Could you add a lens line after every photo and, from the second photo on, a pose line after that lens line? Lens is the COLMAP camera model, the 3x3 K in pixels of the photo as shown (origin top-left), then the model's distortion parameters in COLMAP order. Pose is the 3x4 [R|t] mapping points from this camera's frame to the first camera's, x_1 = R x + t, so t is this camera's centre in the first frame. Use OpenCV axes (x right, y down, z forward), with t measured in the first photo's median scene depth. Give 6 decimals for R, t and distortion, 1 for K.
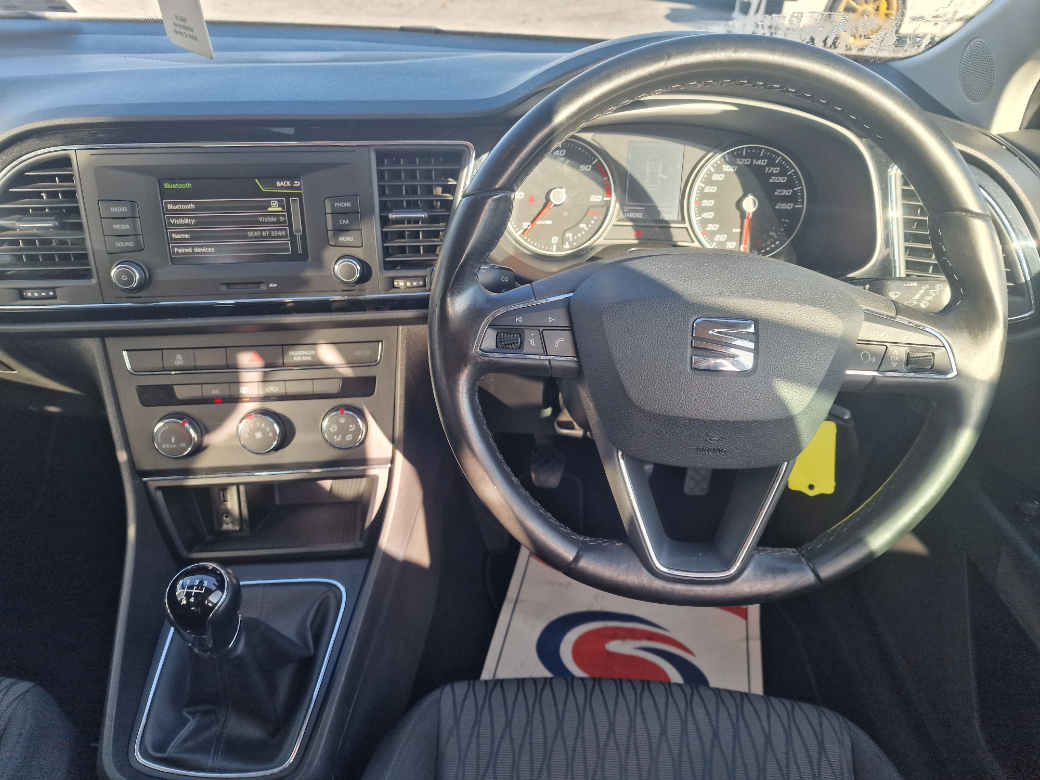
lens RADIAL K [[673.6, 0, 513.2], [0, 673.6, 392.8], [0, 0, 1]] dist [0.031789, -0.044999]
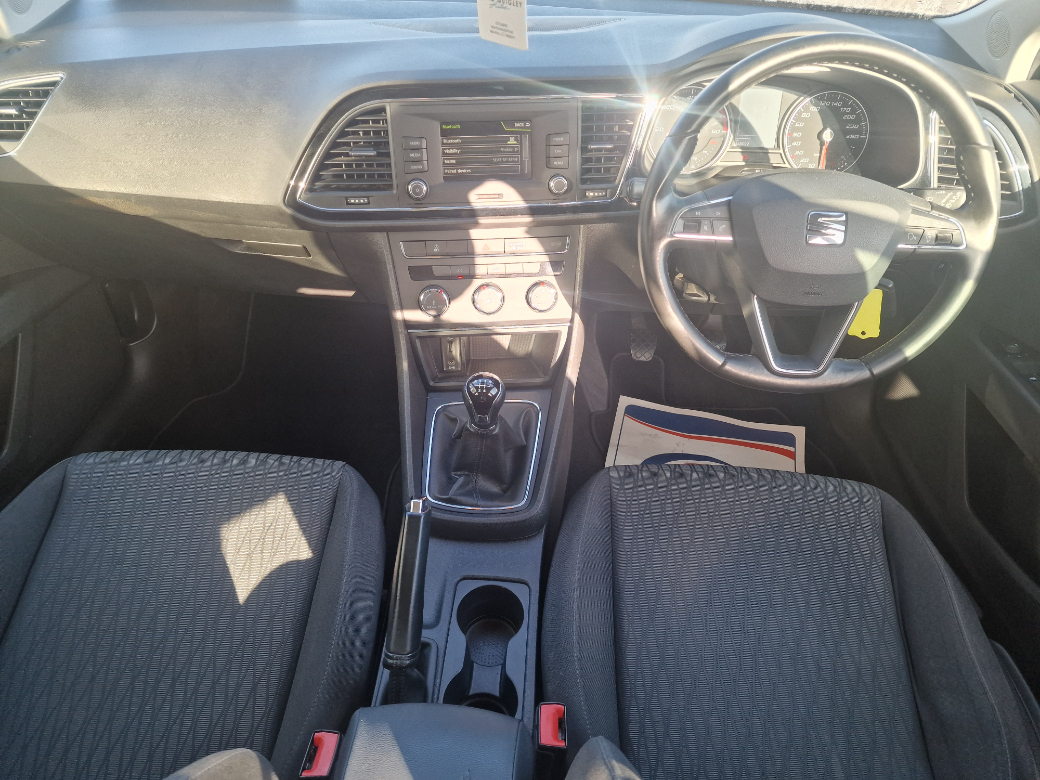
lens RADIAL K [[673.6, 0, 513.2], [0, 673.6, 392.8], [0, 0, 1]] dist [0.031789, -0.044999]
pose [[0.999858, 0.002339, -0.016683, -0.323692], [-0.000507, 0.994044, 0.108982, 0.113968], [0.016838, -0.108958, 0.993904, -0.537911]]
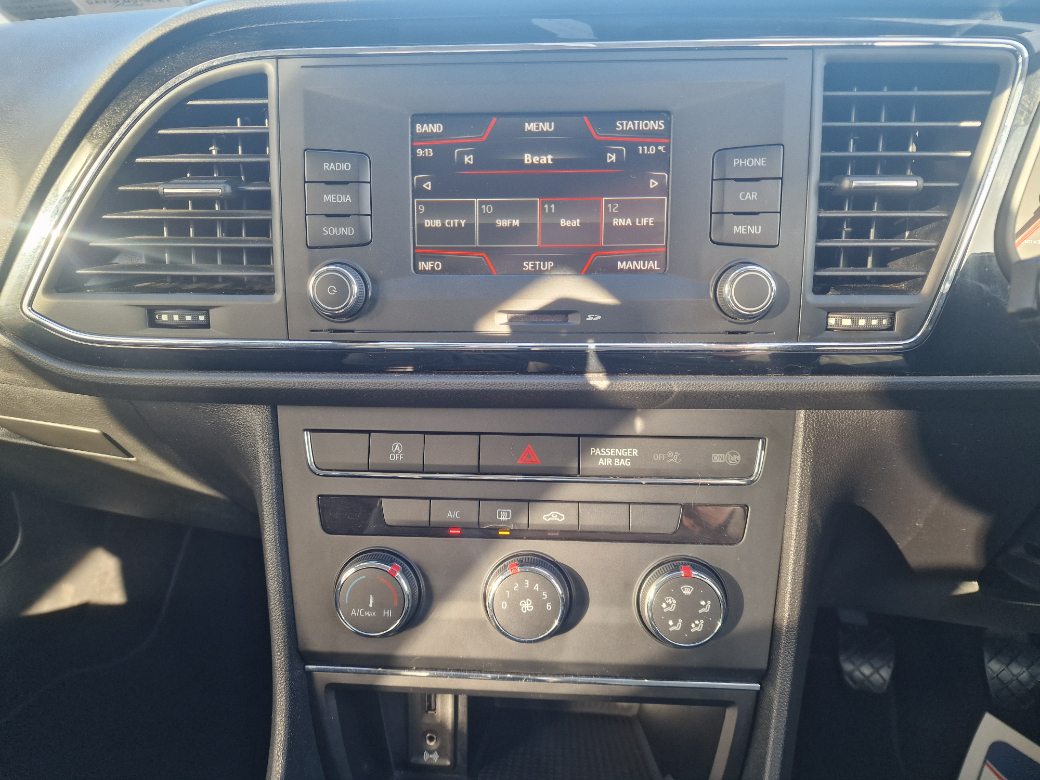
lens RADIAL K [[673.6, 0, 513.2], [0, 673.6, 392.8], [0, 0, 1]] dist [0.031789, -0.044999]
pose [[0.984827, 0.039071, -0.169082, -0.332959], [-0.067113, 0.984264, -0.163465, -0.013842], [0.160034, 0.172333, 0.971952, 0.509161]]
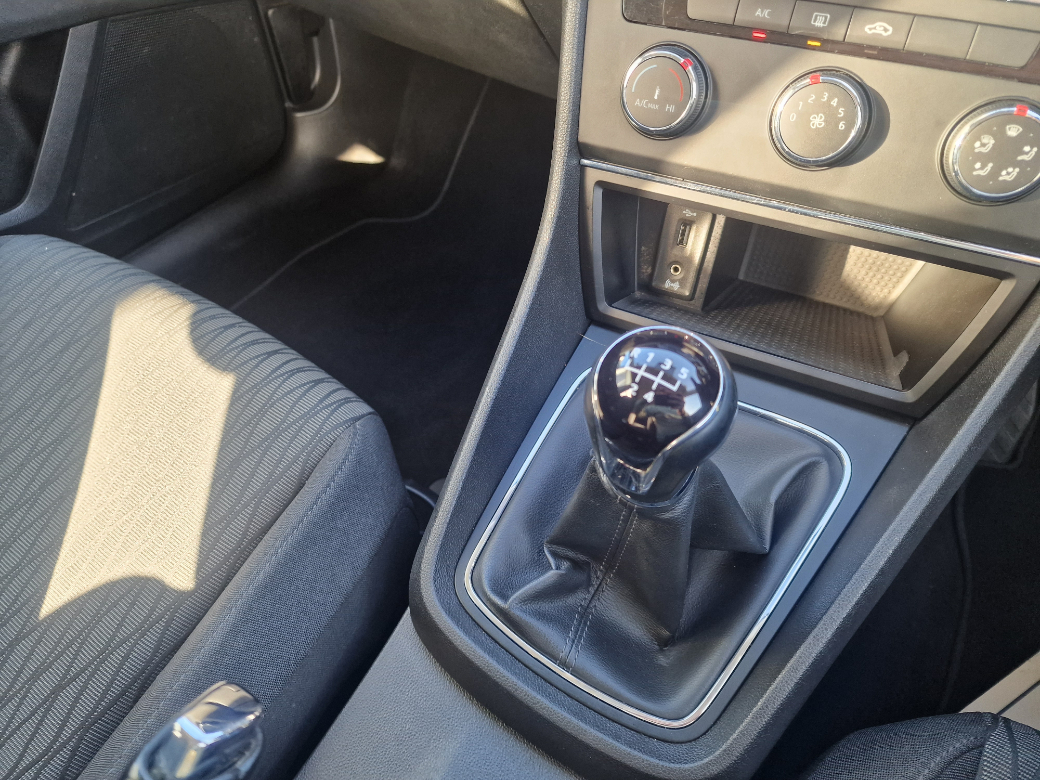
lens RADIAL K [[690.0, 0, 523.4], [0, 690.0, 378.9], [0, 0, 1]] dist [-0.010380, -0.006387]
pose [[0.839502, 0.365437, -0.402110, -0.312766], [-0.257669, 0.919292, 0.297505, 0.153222], [0.478376, -0.146145, 0.865909, 0.480977]]
